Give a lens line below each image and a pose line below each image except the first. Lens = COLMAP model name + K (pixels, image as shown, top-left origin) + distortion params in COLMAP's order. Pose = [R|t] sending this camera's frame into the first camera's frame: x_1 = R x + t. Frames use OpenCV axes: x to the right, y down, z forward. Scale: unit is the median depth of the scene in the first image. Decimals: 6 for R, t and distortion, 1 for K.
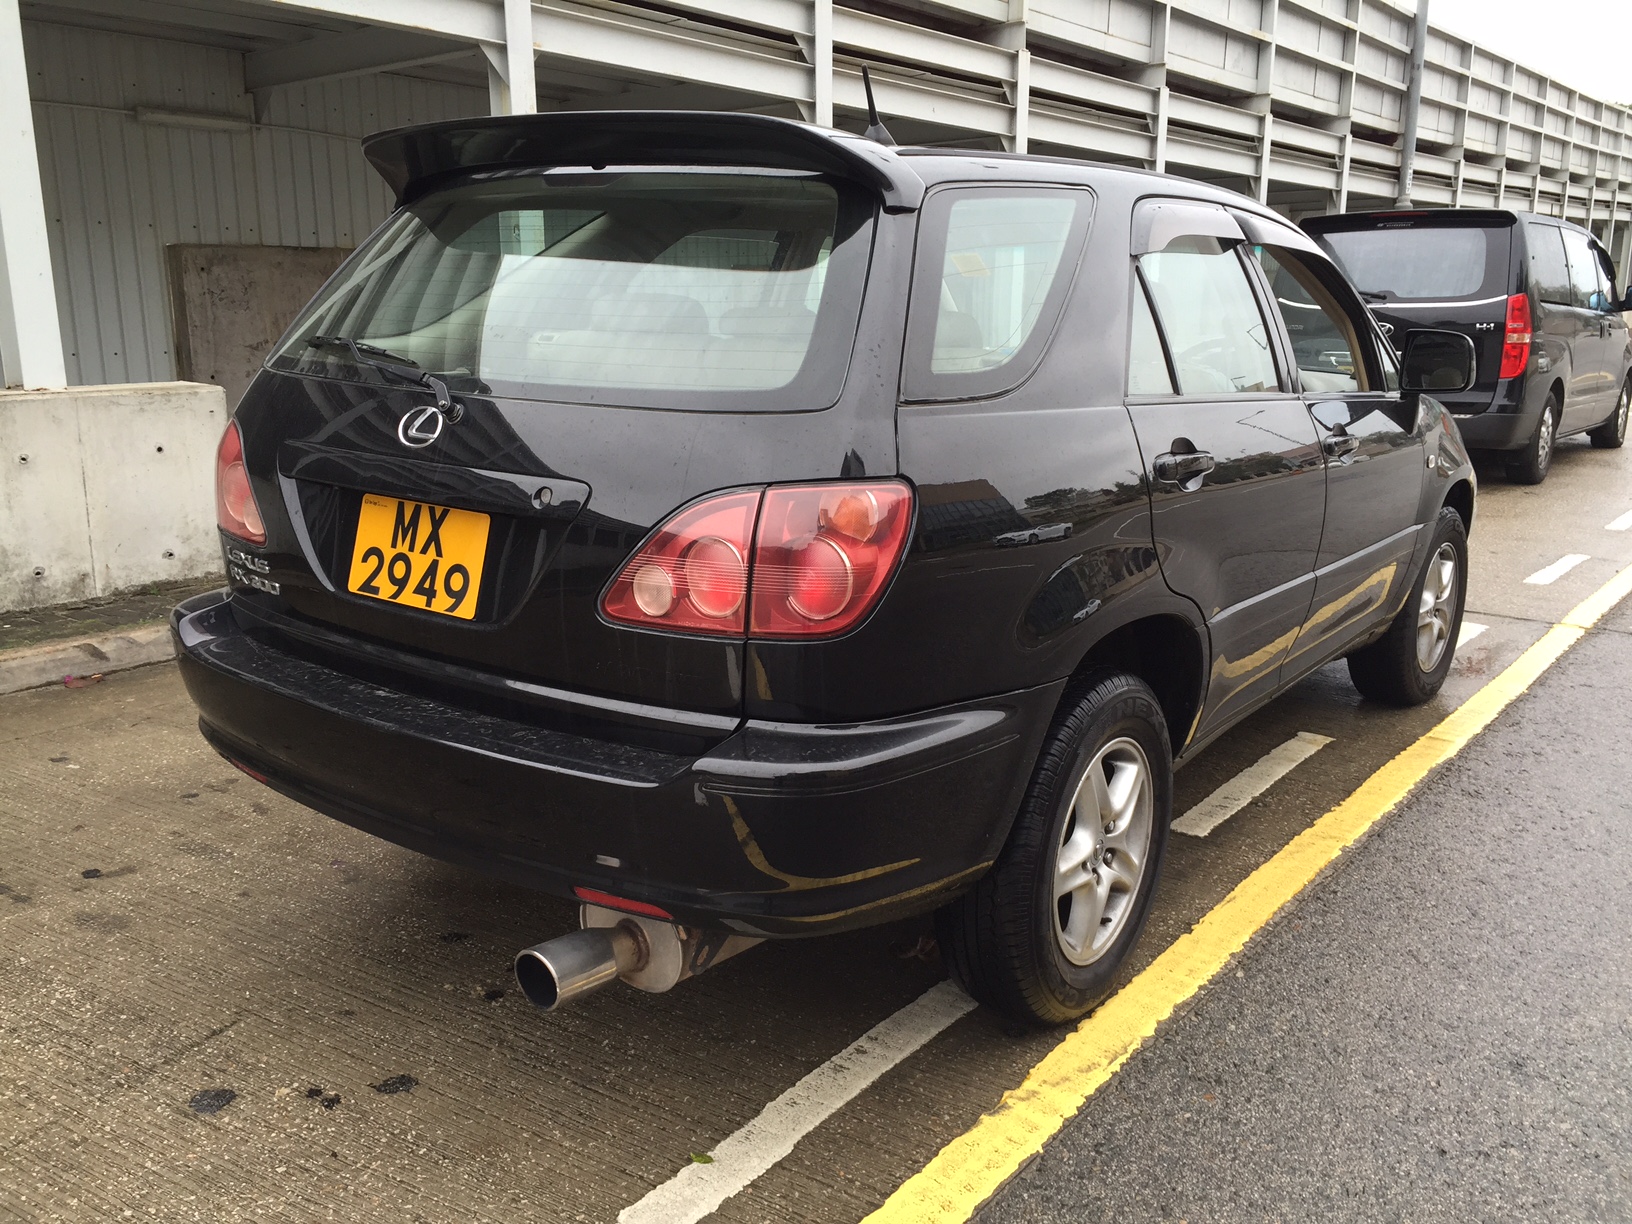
lens RADIAL K [[1350.0, 0, 815.8], [0, 1350.0, 610.3], [0, 0, 1]] dist [0.004677, -0.001195]
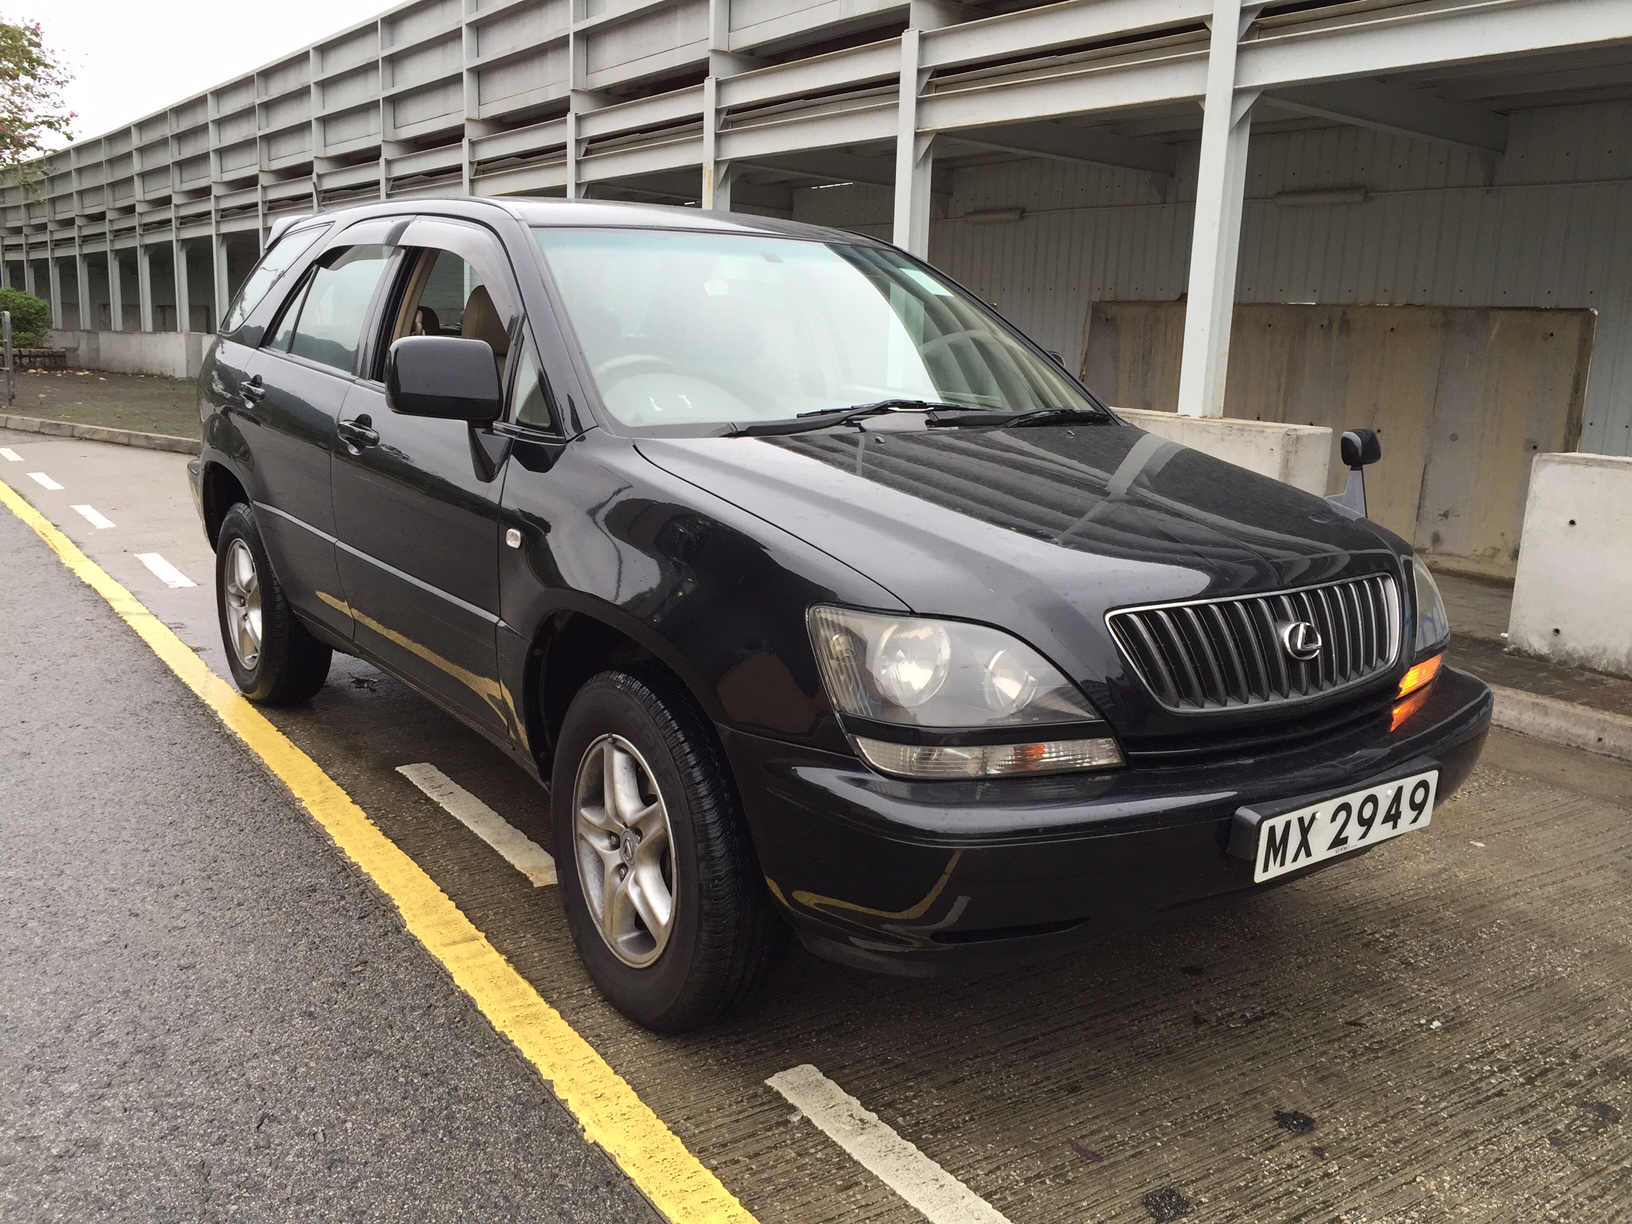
lens RADIAL K [[1350.0, 0, 815.6], [0, 1350.0, 610.6], [0, 0, 1]] dist [0.004677, -0.001195]
pose [[-0.268858, 0.175612, -0.947035, 1.180312], [-0.265337, 0.931690, 0.248094, -0.314697], [0.925911, 0.317985, -0.203896, 1.438745]]
